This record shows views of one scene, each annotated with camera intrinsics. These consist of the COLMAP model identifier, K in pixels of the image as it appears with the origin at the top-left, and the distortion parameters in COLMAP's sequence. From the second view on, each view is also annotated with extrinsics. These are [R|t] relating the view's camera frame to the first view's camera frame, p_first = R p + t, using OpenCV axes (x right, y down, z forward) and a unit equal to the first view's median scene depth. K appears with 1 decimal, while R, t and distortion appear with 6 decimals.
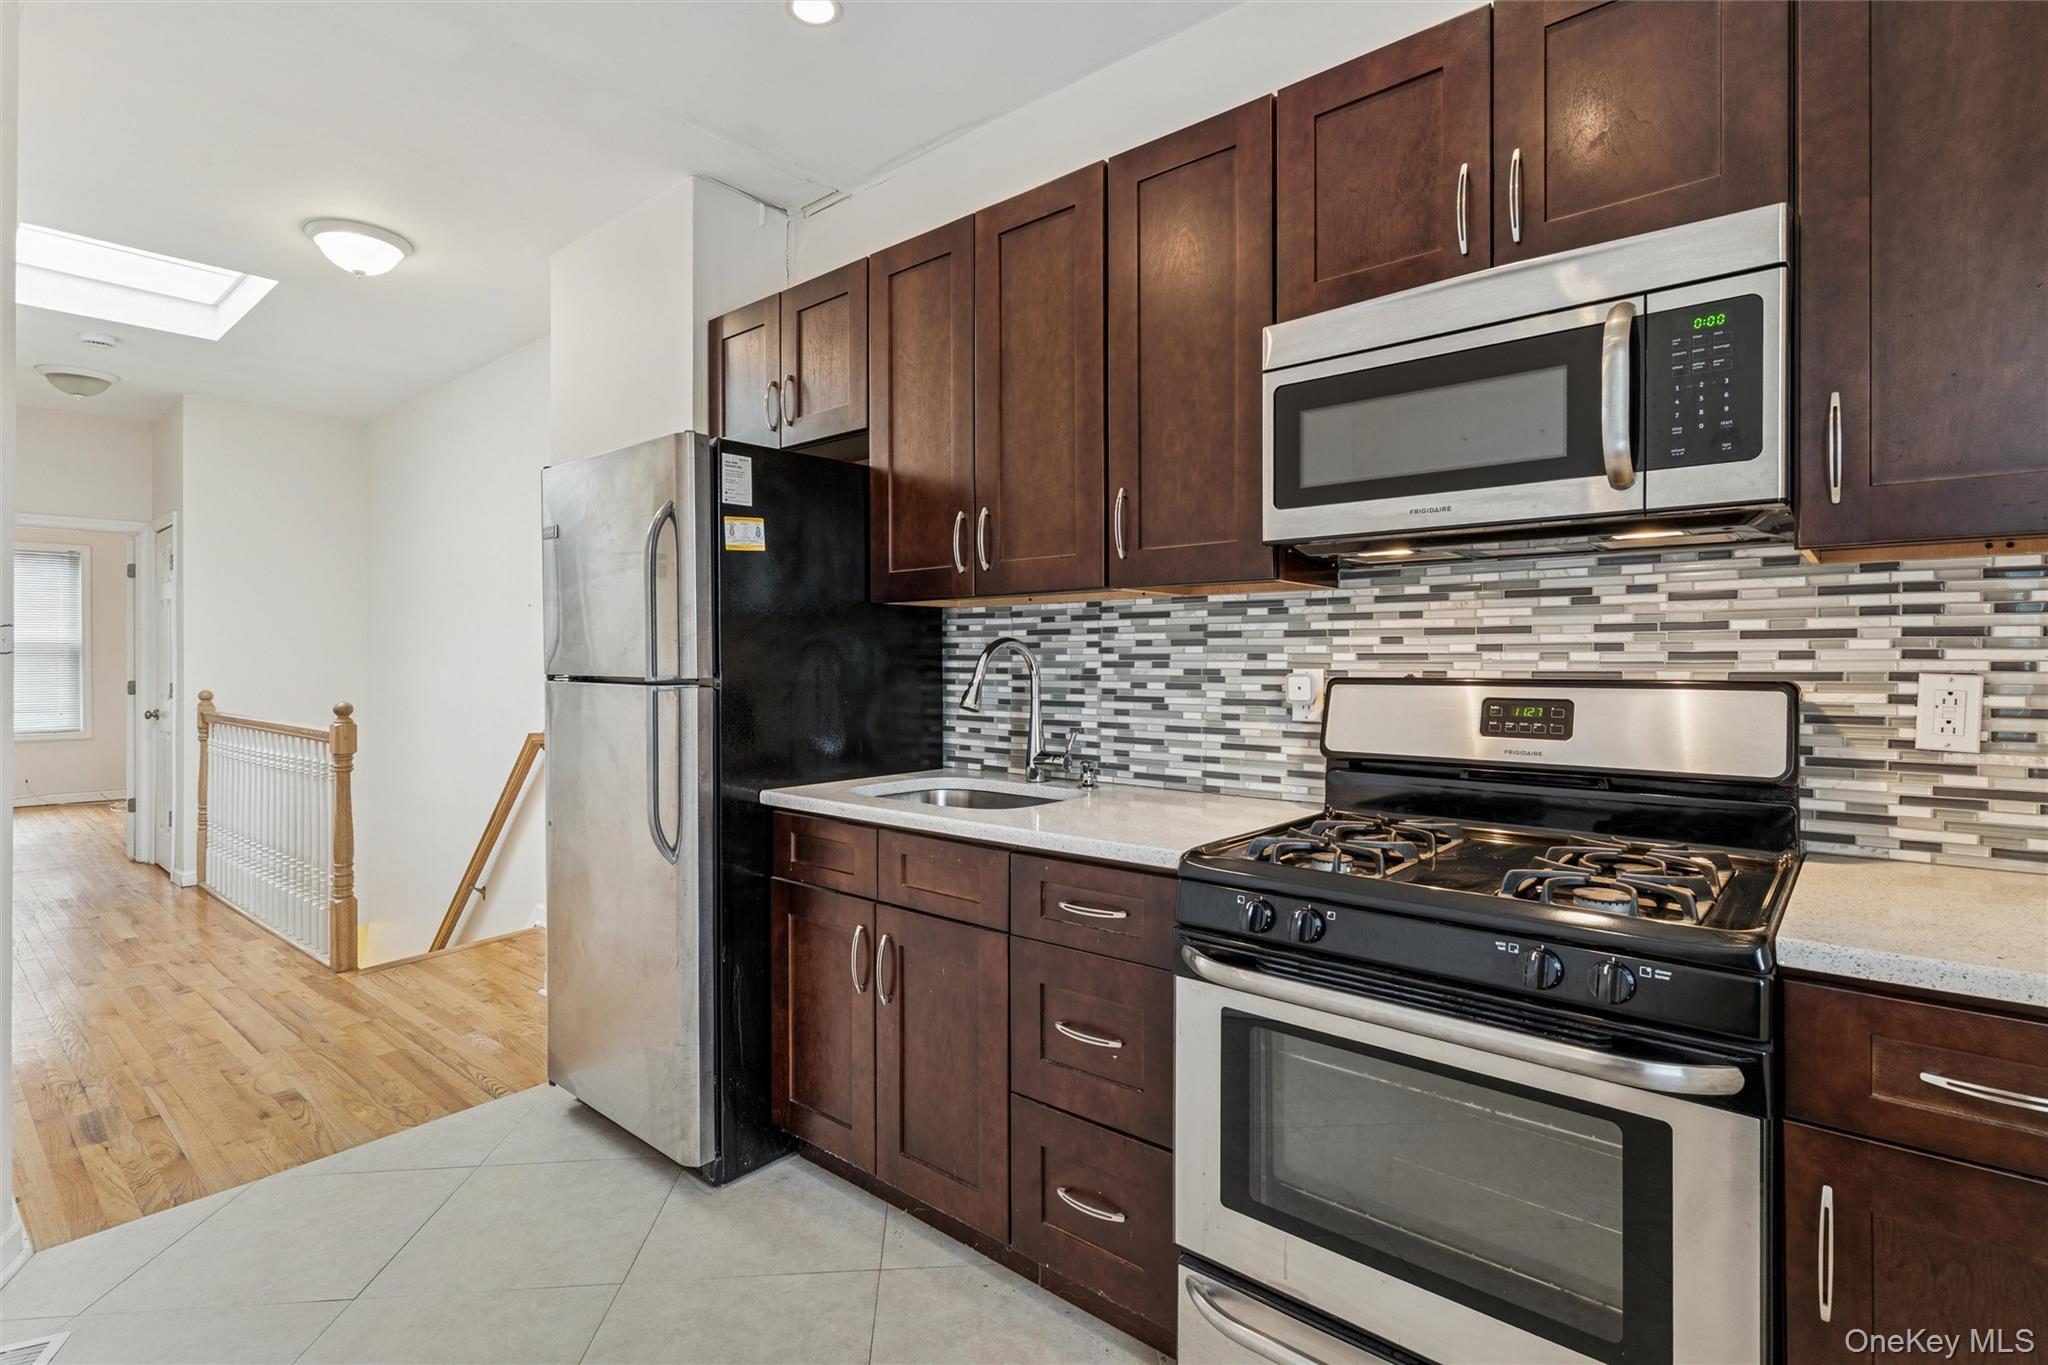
lens RADIAL K [[975.7, 0, 1030.1], [0, 975.7, 654.5], [0, 0, 1]] dist [0.001044, 0.000421]
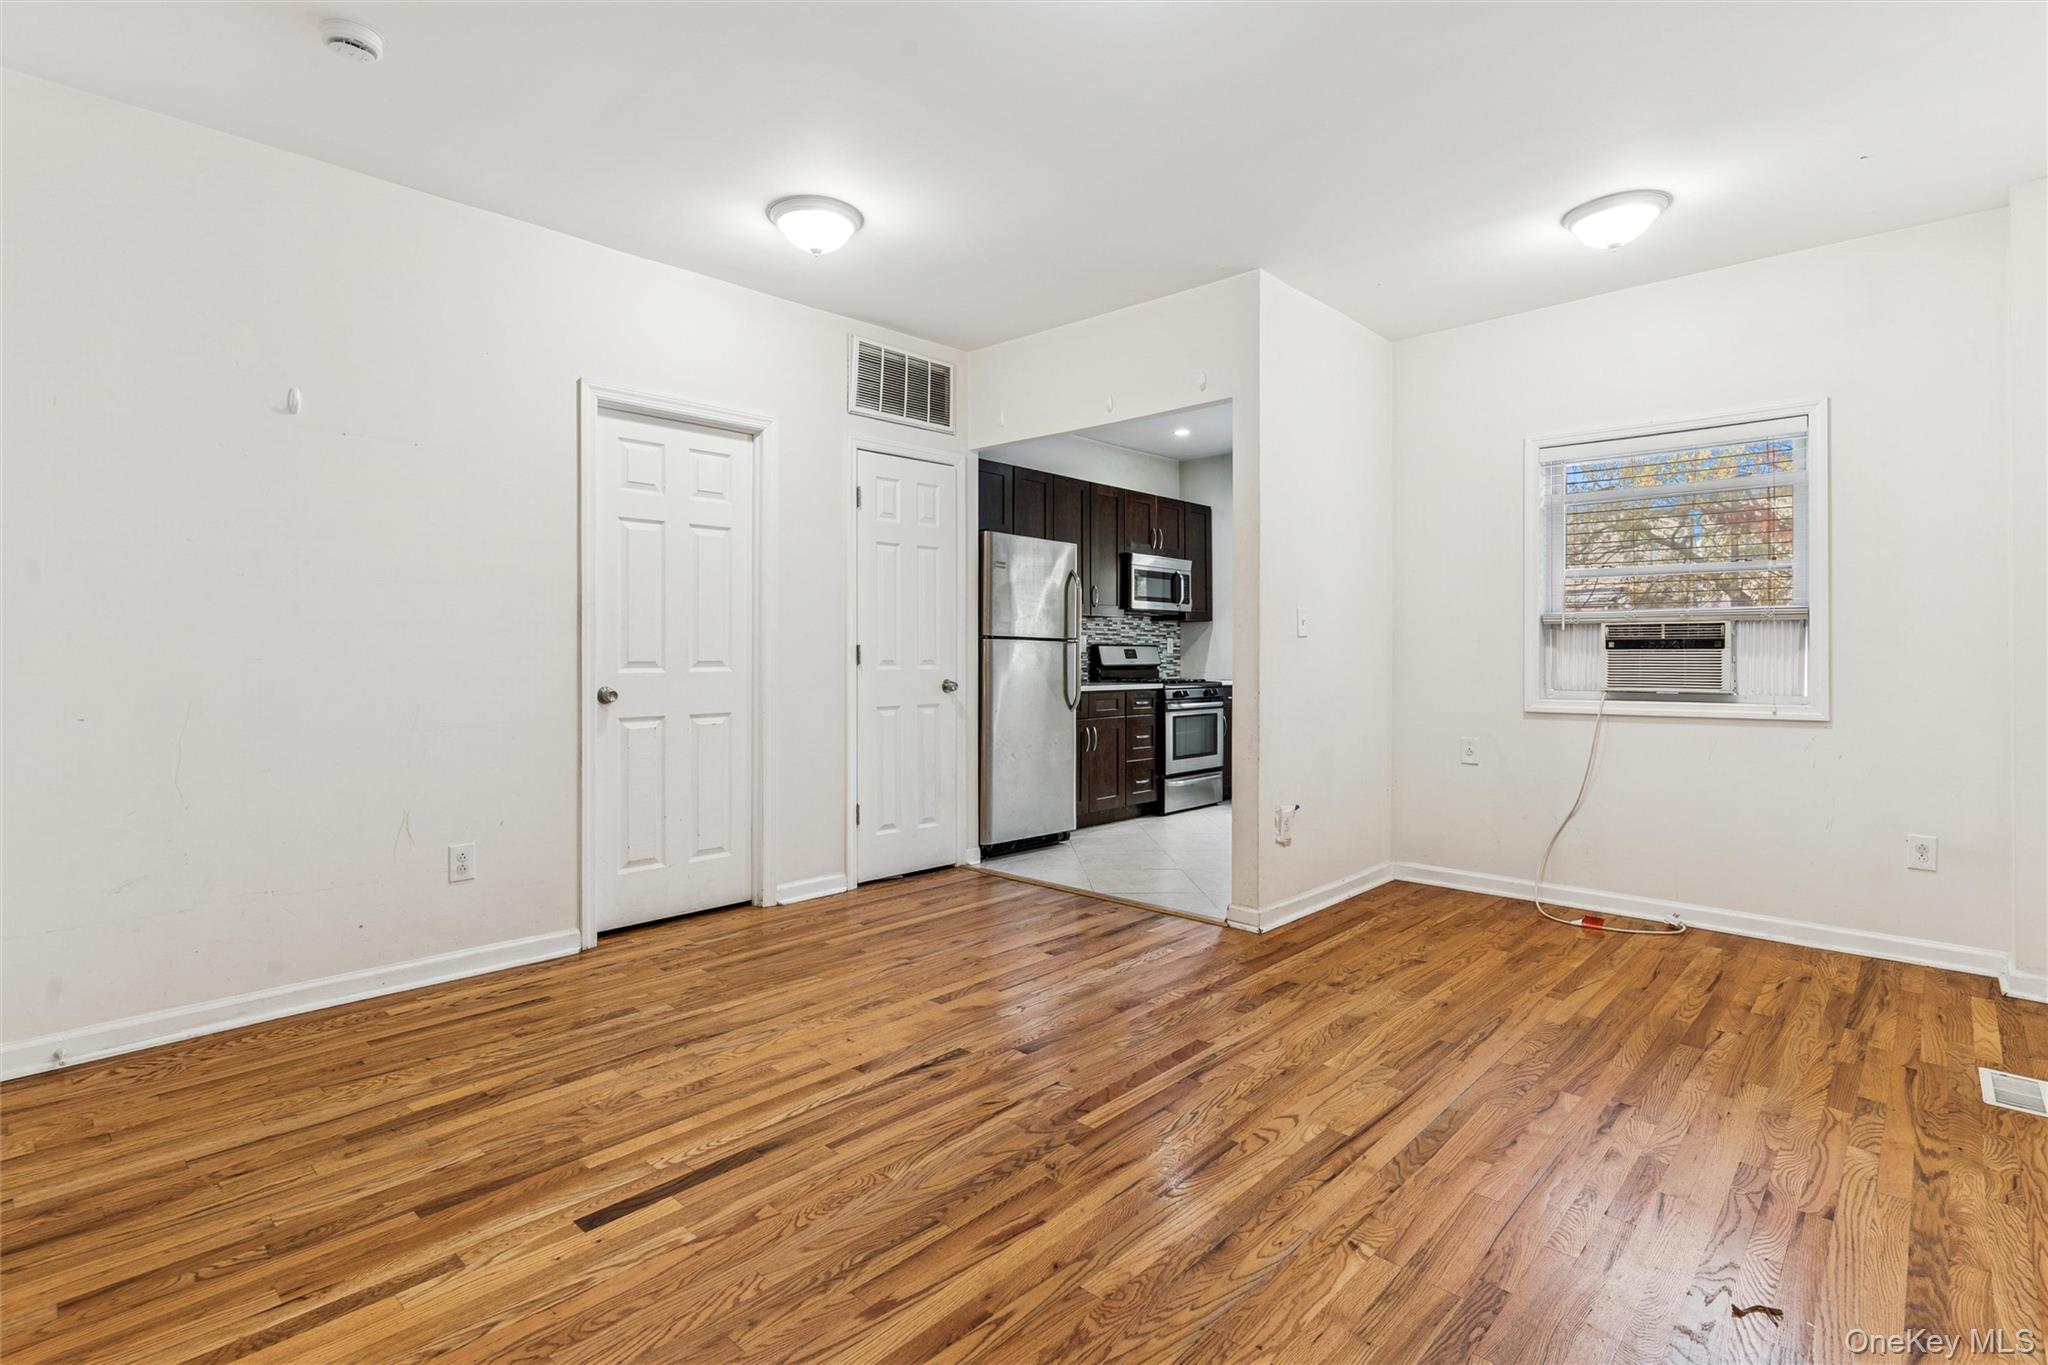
lens RADIAL K [[996.6, 0, 1034.2], [0, 996.6, 640.1], [0, 0, 1]] dist [0.002842, -0.000258]
pose [[0.031384, 0.018841, 0.999330, -3.813601], [-0.006690, 0.999804, -0.018640, 0.088974], [-0.999485, -0.006100, 0.031504, 1.297706]]
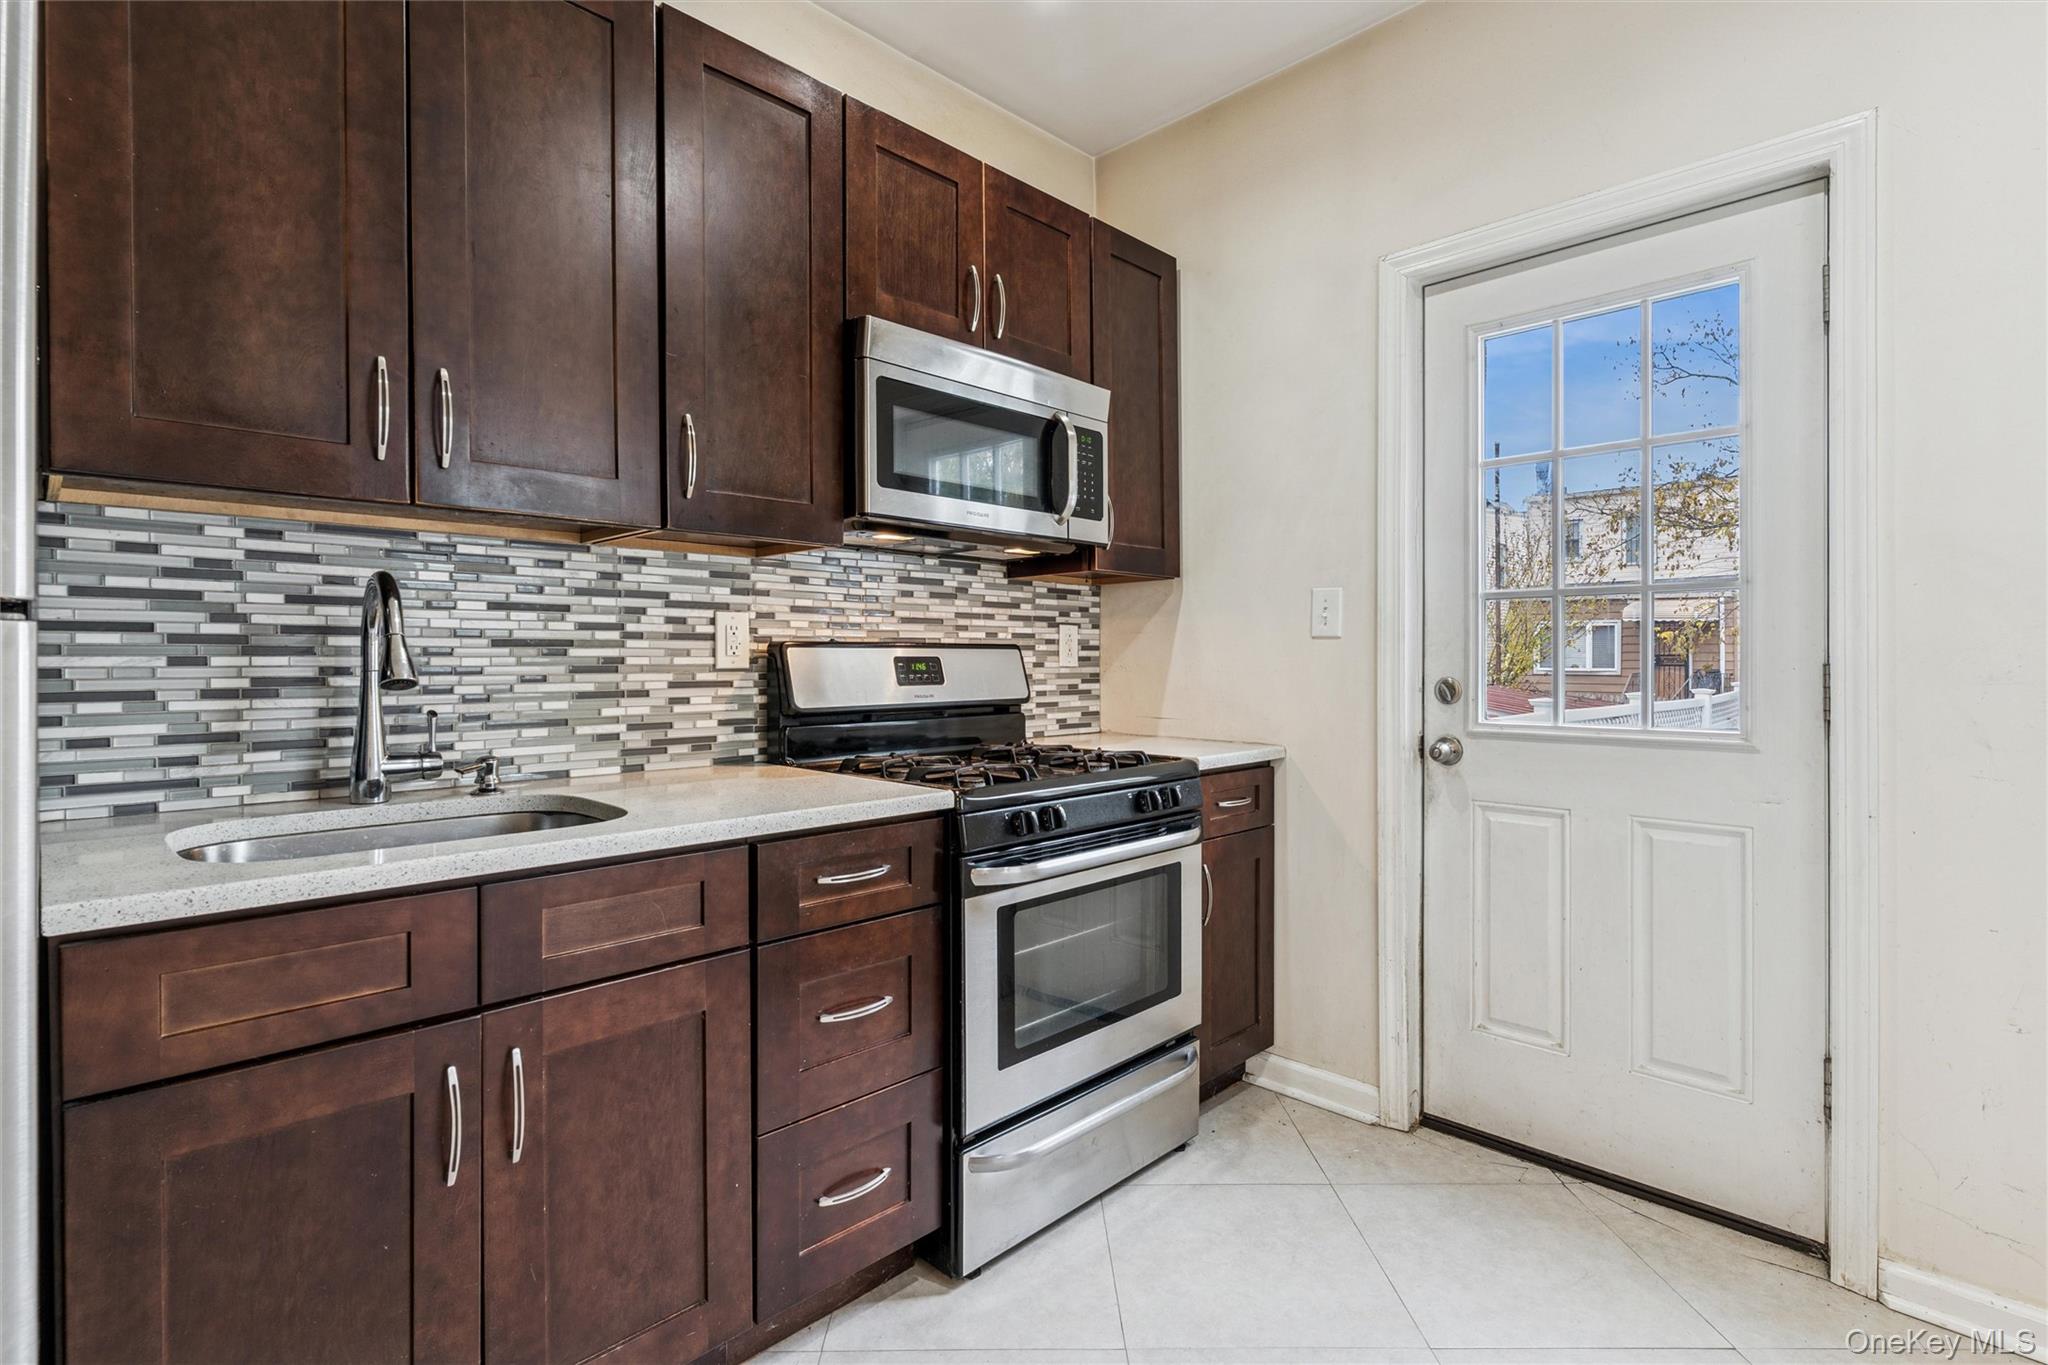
lens RADIAL K [[985.9, 0, 1012.2], [0, 985.9, 668.4], [0, 0, 1]] dist [0.009811, 0.000557]
pose [[0.086438, -0.005914, 0.996240, -0.872618], [-0.003213, 0.999976, 0.006215, 0.052878], [-0.996252, -0.003738, 0.086417, 0.762203]]
